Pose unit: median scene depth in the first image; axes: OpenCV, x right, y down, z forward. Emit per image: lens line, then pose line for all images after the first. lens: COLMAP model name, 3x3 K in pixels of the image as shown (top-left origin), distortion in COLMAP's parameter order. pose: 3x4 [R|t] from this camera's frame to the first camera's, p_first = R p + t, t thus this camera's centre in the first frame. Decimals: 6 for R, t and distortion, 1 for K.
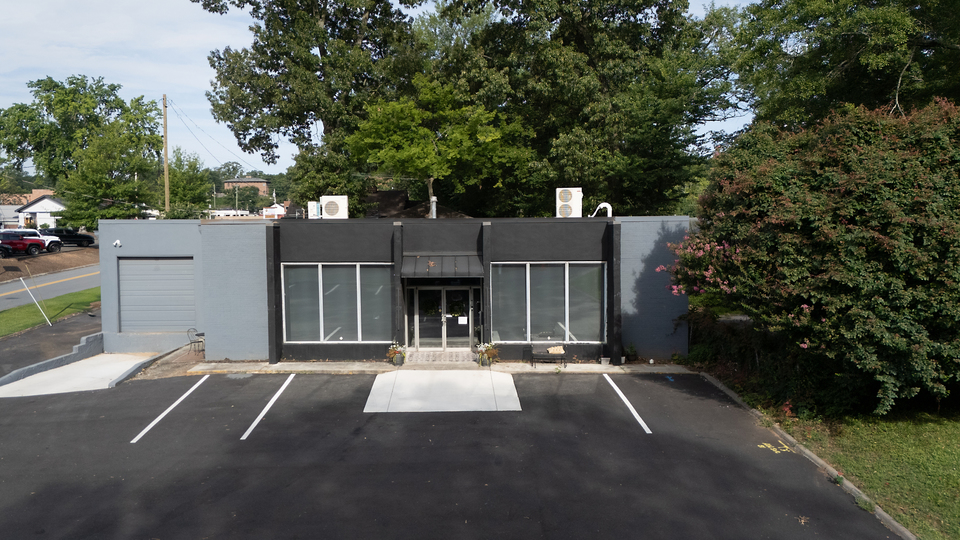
lens RADIAL K [[768.5, 0, 480.0], [0, 768.5, 270.0], [0, 0, 1]] dist [0.066323, 0.000099]
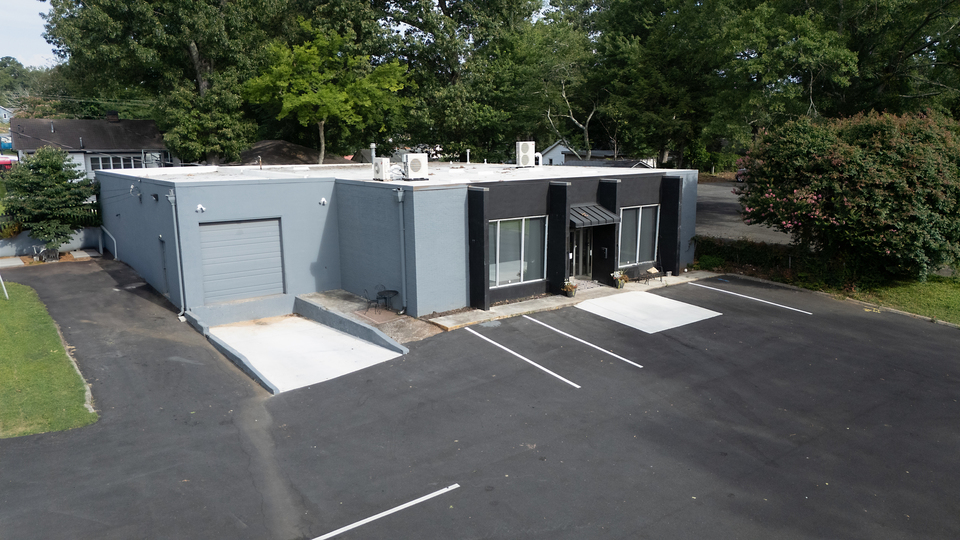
lens RADIAL K [[671.2, 0, 480.0], [0, 671.2, 270.0], [0, 0, 1]] dist [0.045319, 0.000002]
pose [[0.788430, -0.115263, 0.604229, -1.152871], [0.033733, 0.988911, 0.144628, -0.109598], [-0.614199, -0.093646, 0.783575, 0.302606]]
